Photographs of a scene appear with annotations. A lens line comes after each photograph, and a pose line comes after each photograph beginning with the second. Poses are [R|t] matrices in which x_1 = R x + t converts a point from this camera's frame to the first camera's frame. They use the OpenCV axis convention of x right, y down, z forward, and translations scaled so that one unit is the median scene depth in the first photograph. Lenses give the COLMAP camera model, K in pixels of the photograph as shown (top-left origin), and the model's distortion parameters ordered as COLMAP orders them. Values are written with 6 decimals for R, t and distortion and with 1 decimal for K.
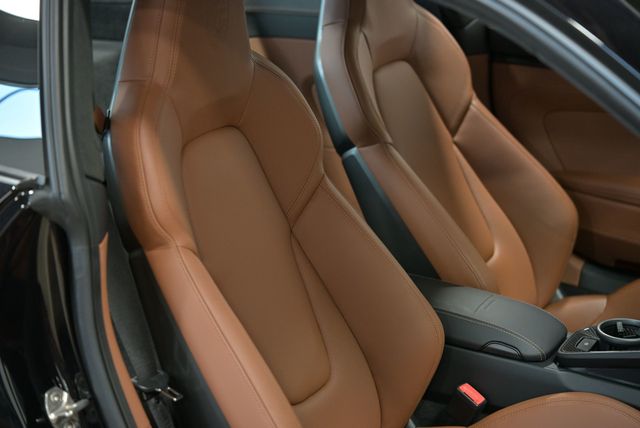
lens RADIAL K [[1390.1, 0, 320.0], [0, 1390.1, 214.0], [0, 0, 1]] dist [-0.002338, 0.156189]
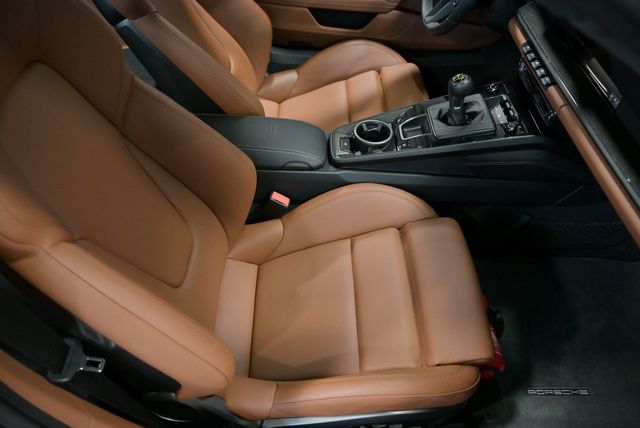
lens RADIAL K [[516.0, 0, 320.0], [0, 516.0, 214.0], [0, 0, 1]] dist [-0.003515, -0.001160]
pose [[0.873773, -0.335545, 0.352037, -0.043462], [0.128099, 0.857089, 0.498987, -0.106529], [-0.469159, -0.390906, 0.791885, 0.499482]]
